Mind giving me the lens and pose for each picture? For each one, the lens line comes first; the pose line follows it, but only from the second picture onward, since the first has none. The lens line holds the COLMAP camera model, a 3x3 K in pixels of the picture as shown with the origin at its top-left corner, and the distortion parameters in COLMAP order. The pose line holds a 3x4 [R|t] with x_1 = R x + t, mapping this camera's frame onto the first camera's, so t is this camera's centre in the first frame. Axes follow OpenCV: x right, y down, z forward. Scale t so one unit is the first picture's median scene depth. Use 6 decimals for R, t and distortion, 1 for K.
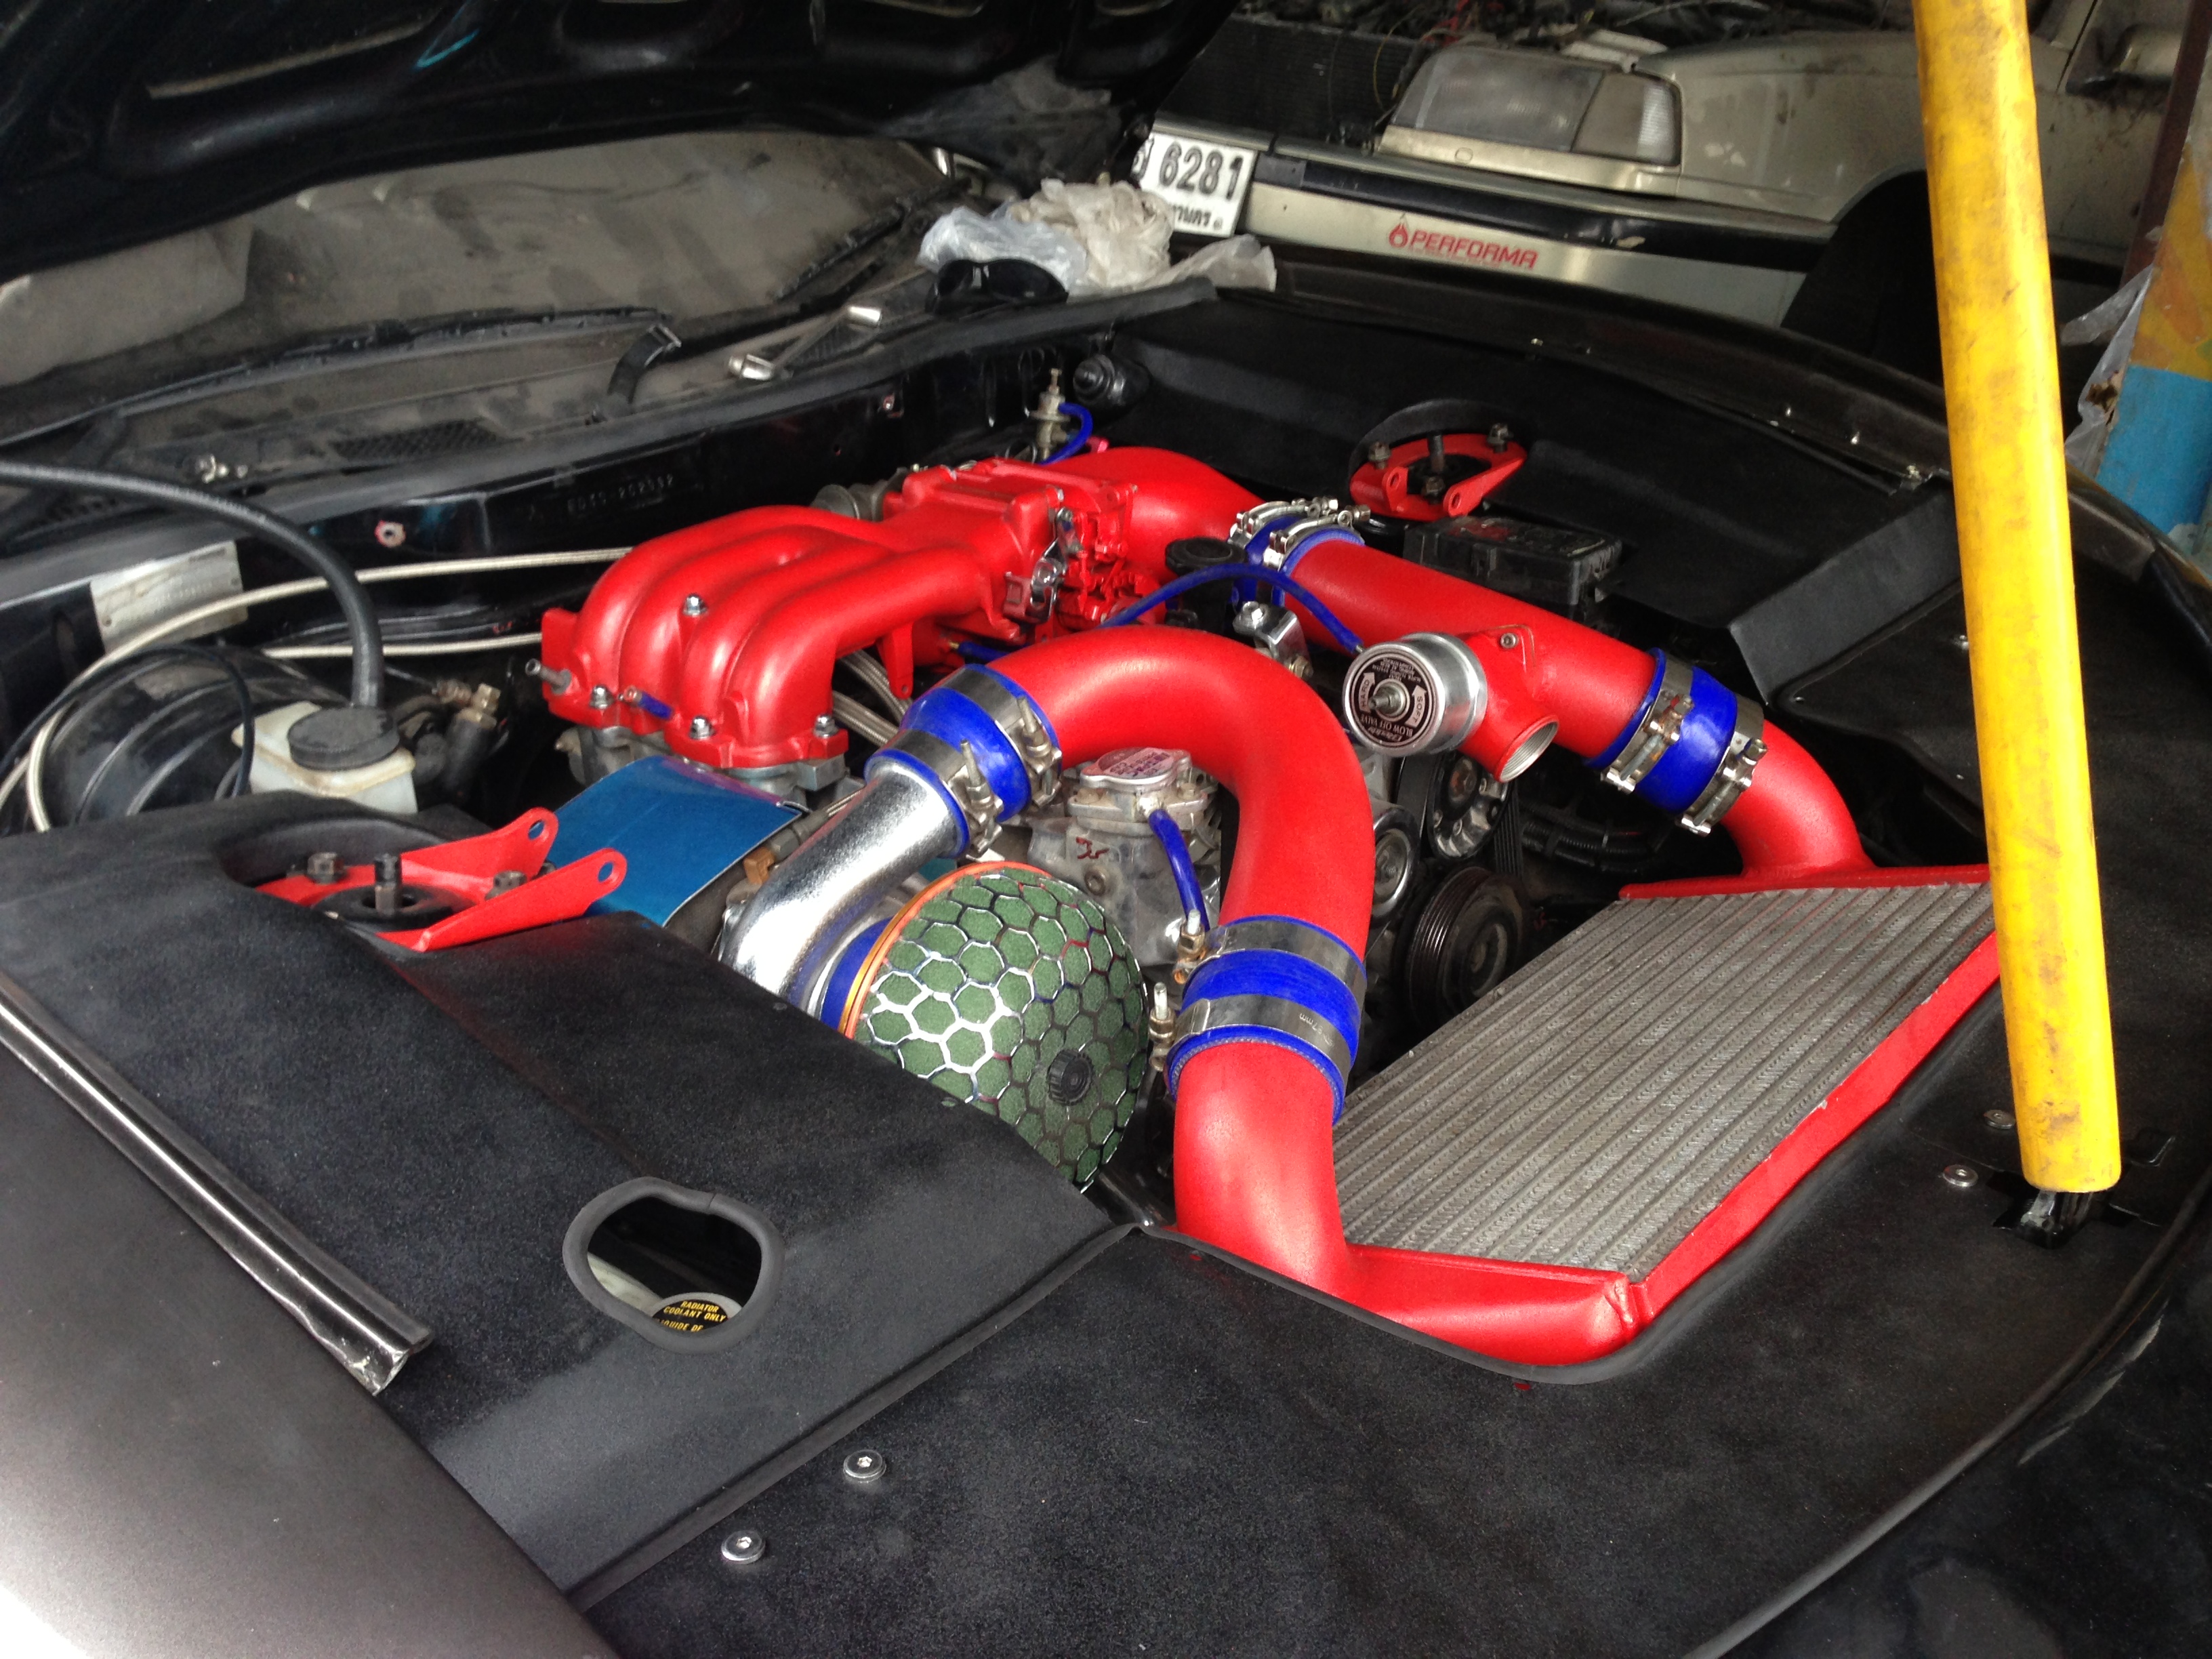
lens RADIAL K [[2035.7, 0, 1107.4], [0, 2035.7, 830.5], [0, 0, 1]] dist [0.056800, 0.000000]
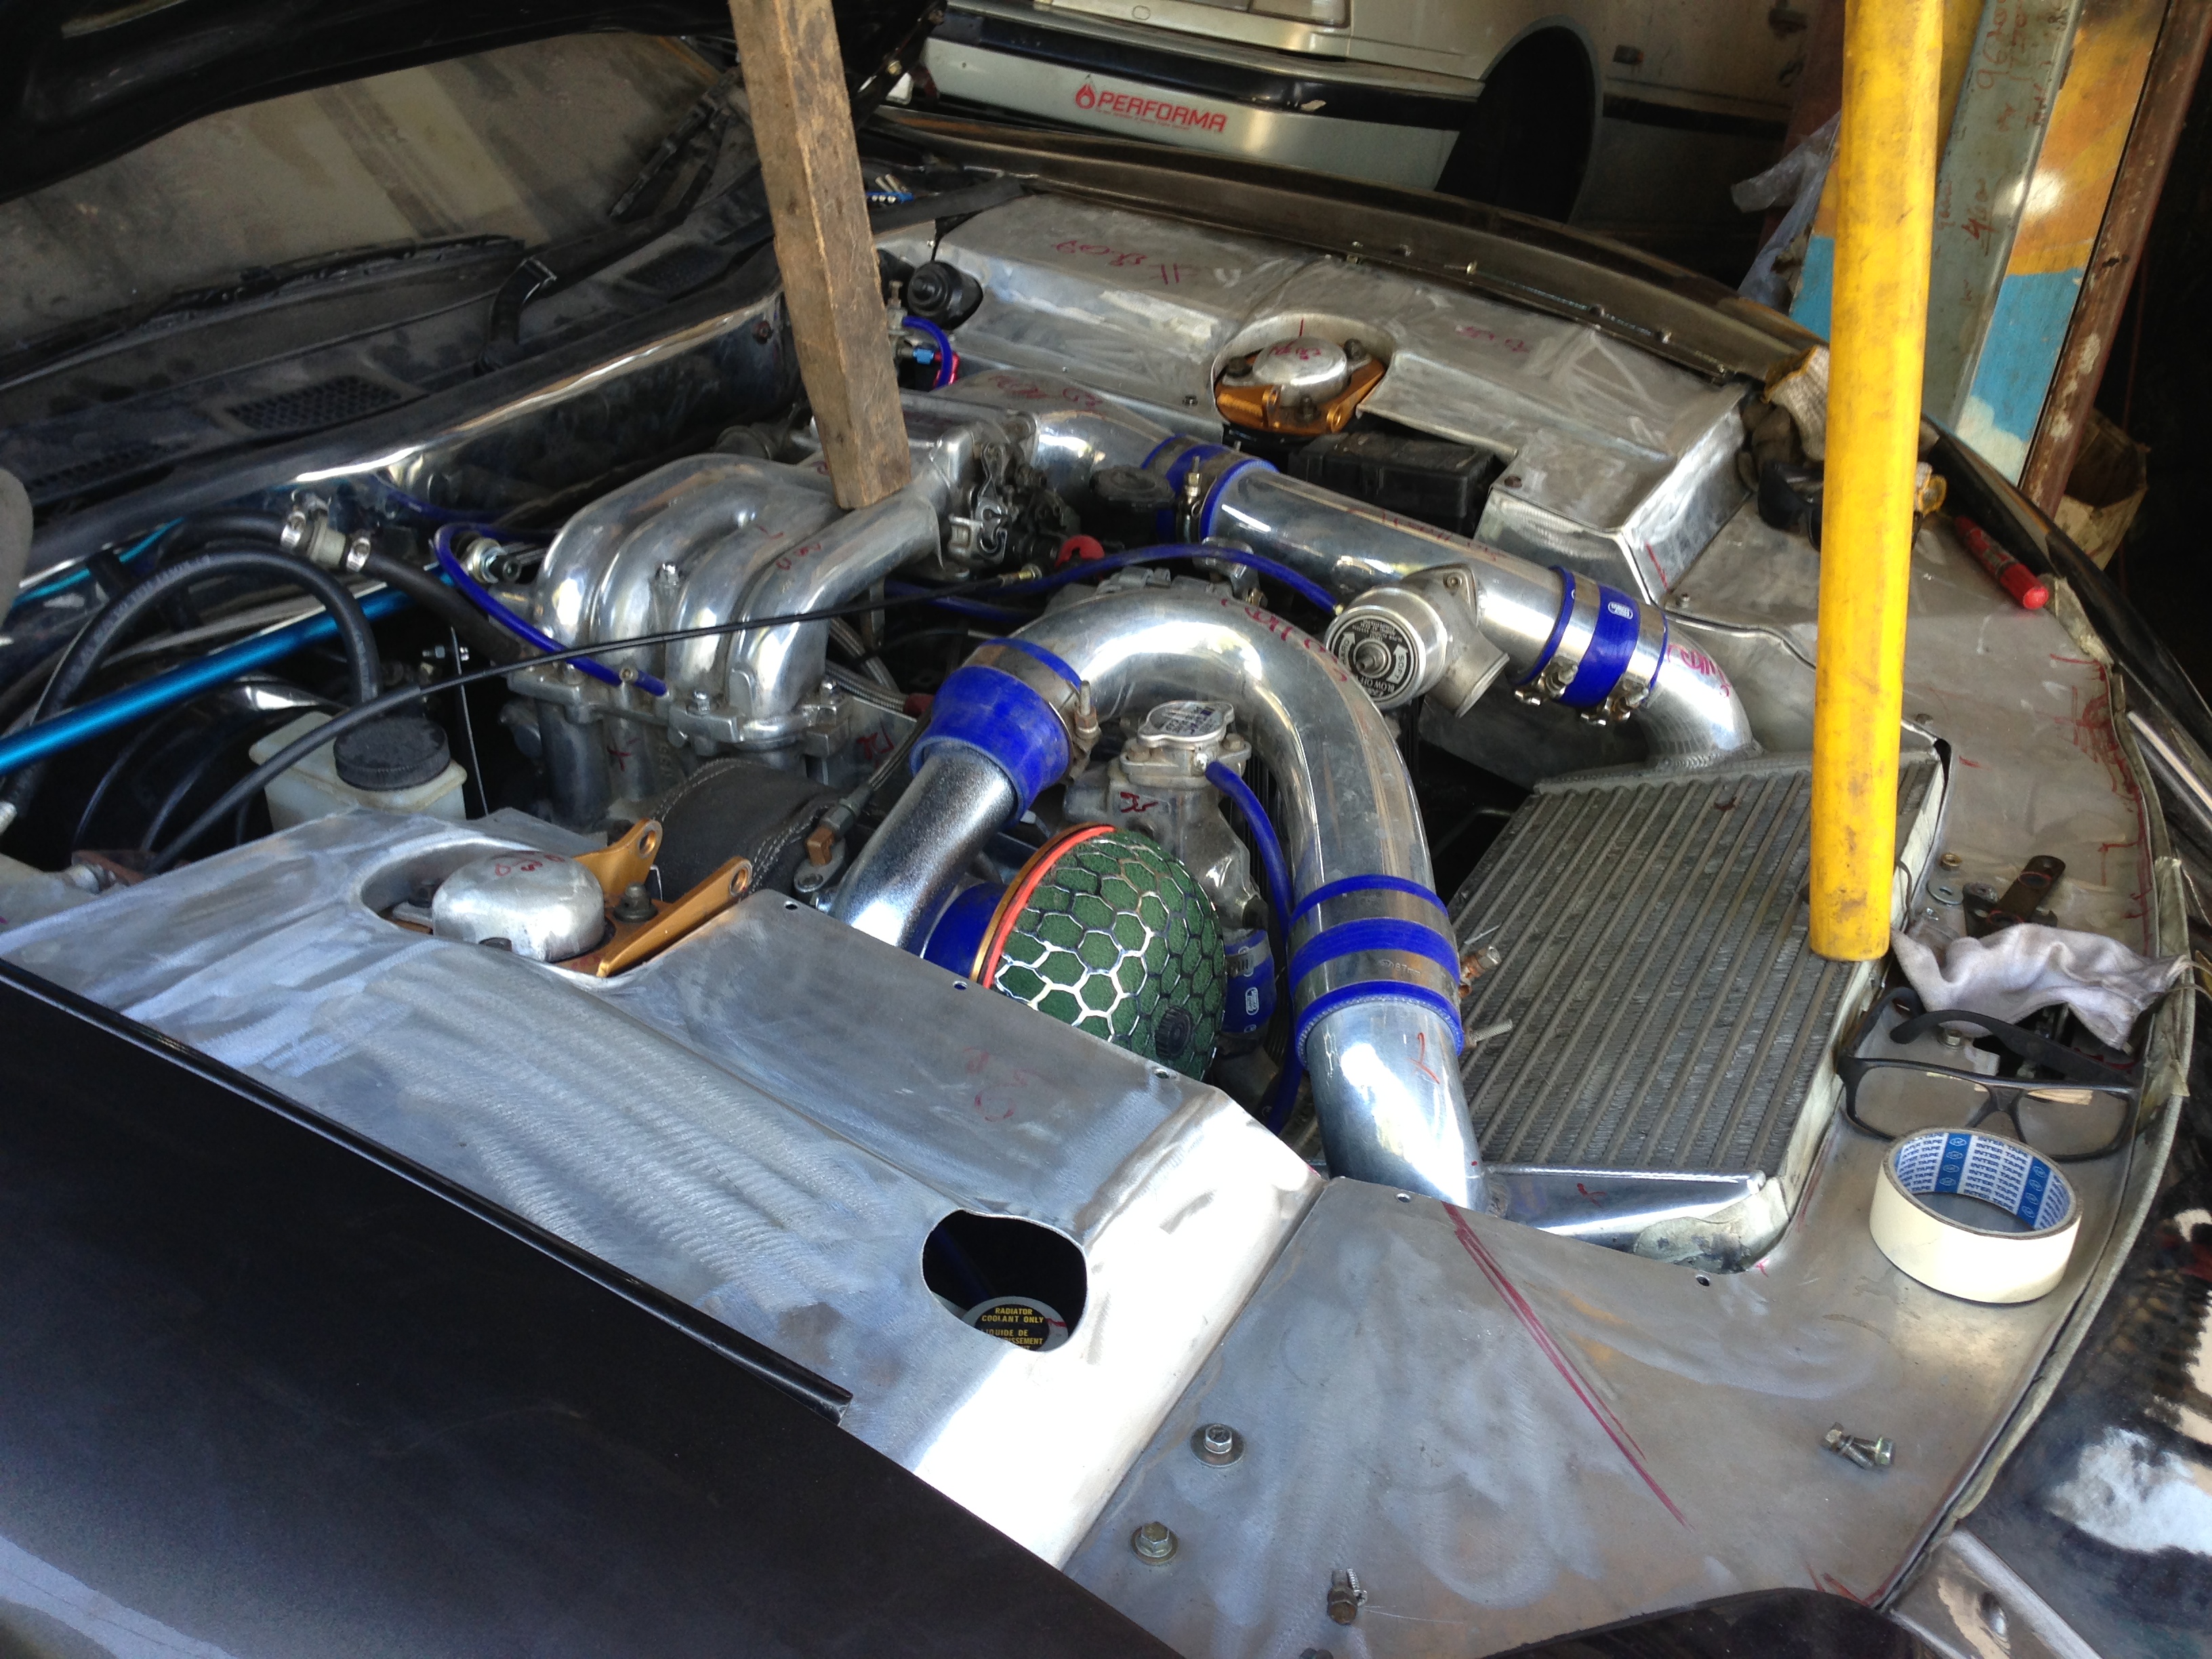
lens RADIAL K [[2035.7, 0, 1110.3], [0, 2035.7, 837.2], [0, 0, 1]] dist [0.056800, 0.000000]
pose [[0.972105, -0.082890, 0.219411, -0.203405], [0.062679, 0.993256, 0.097536, -0.061097], [-0.226016, -0.081063, 0.970745, -0.005227]]
